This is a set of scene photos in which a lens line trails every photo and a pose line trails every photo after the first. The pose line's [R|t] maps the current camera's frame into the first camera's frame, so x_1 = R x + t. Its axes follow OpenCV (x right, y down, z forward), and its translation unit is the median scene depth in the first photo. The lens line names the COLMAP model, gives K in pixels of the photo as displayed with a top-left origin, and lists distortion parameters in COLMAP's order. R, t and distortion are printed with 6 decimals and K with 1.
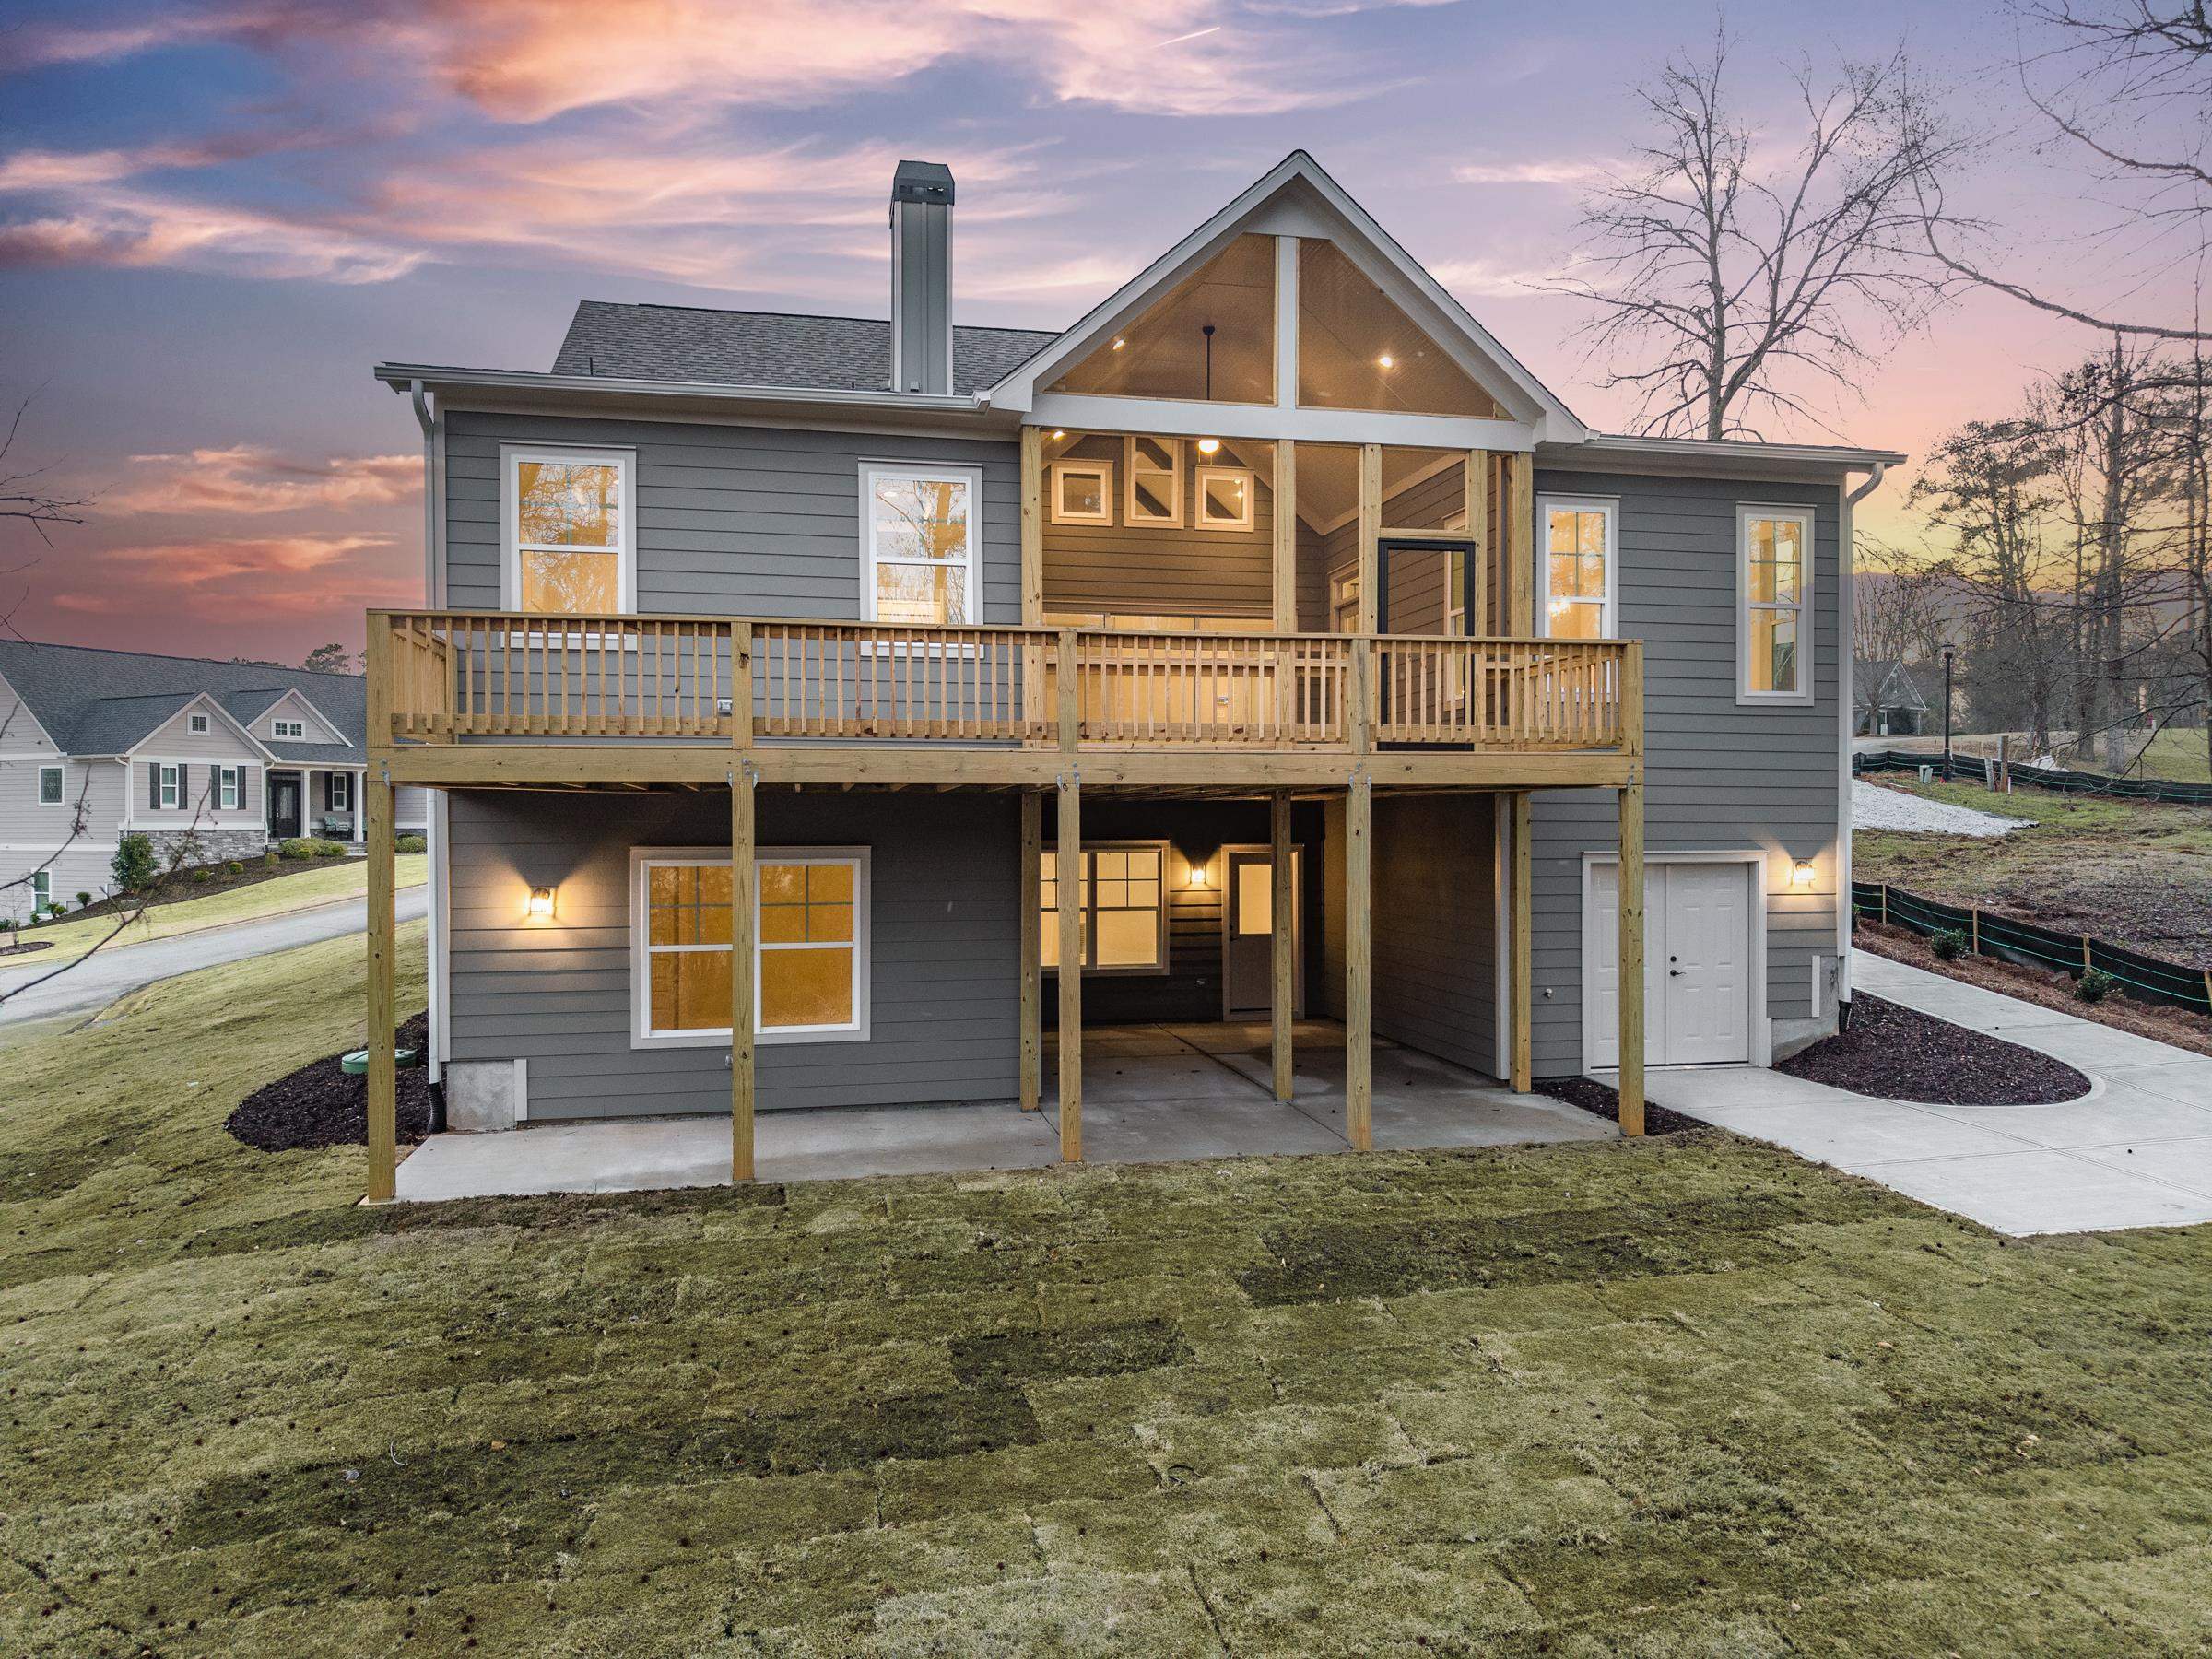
lens RADIAL K [[1476.1, 0, 1106.0], [0, 1476.1, 829.5], [0, 0, 1]] dist [0.013680, -0.007105]
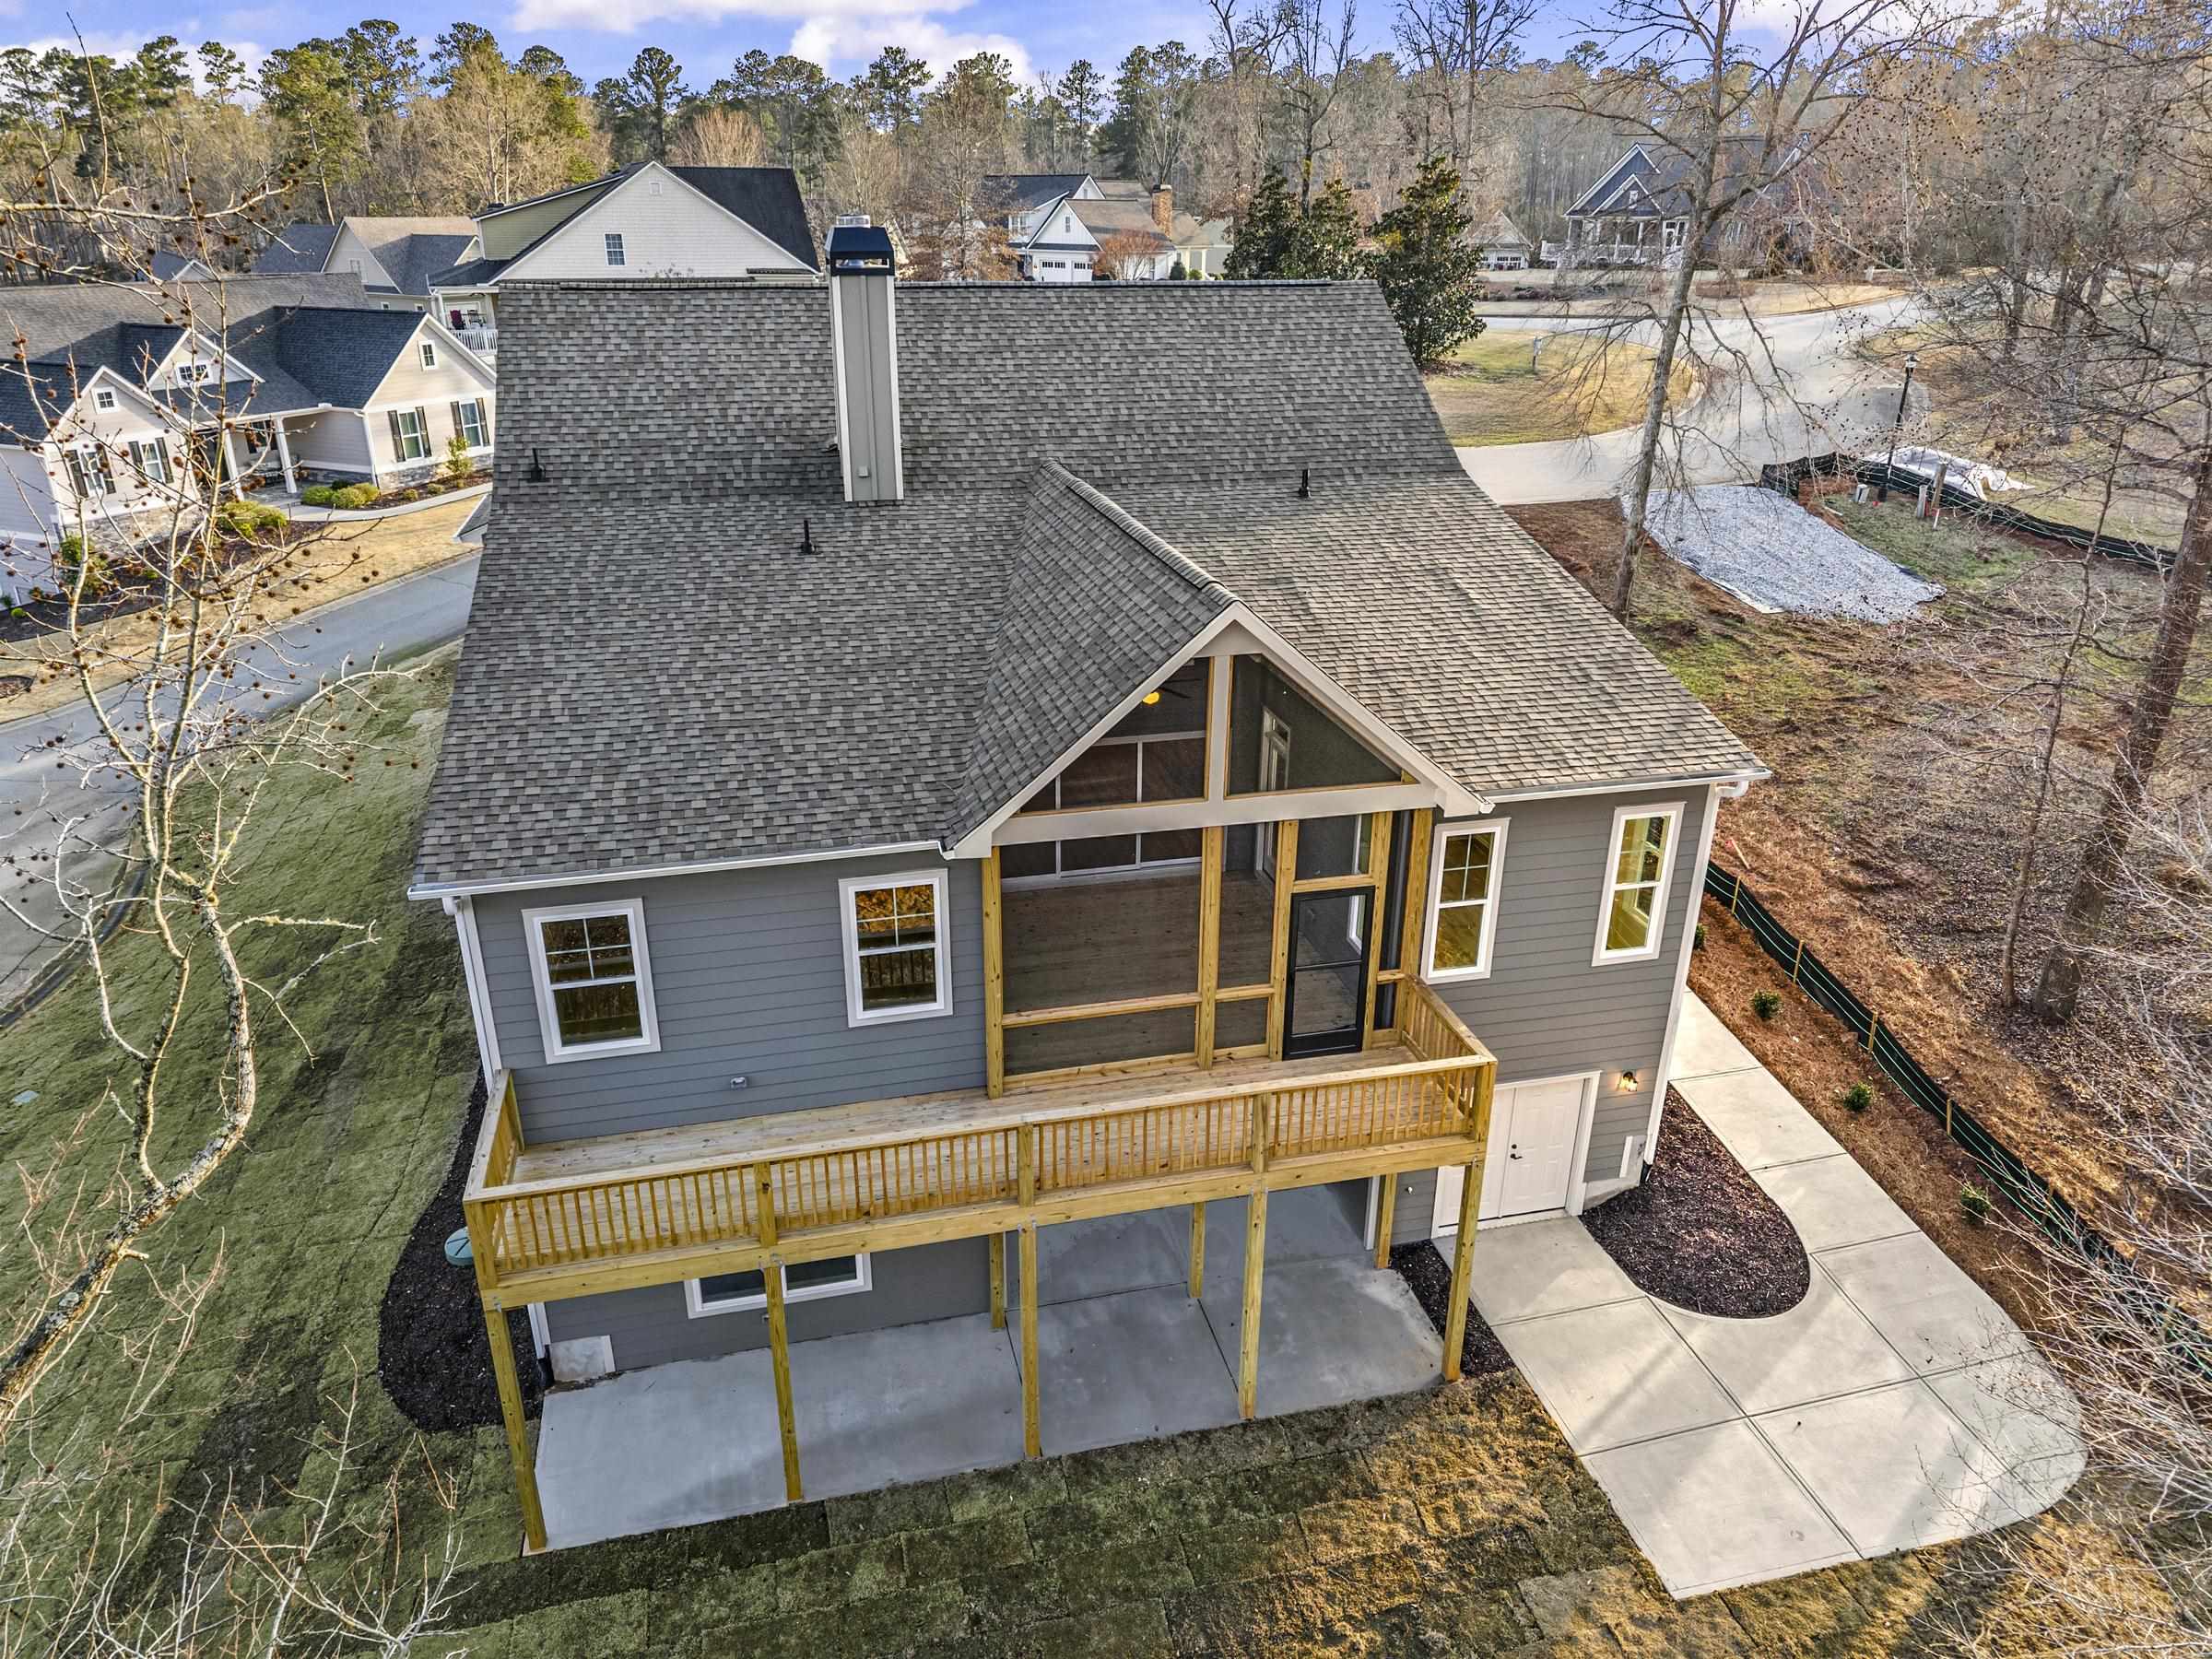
lens RADIAL K [[1476.1, 0, 1106.0], [0, 1476.1, 829.5], [0, 0, 1]] dist [0.013680, -0.007105]
pose [[0.999457, -0.004103, 0.032695, 0.001627], [-0.008724, 0.923854, 0.382646, -0.651042], [-0.031775, -0.382723, 0.923317, -0.034494]]
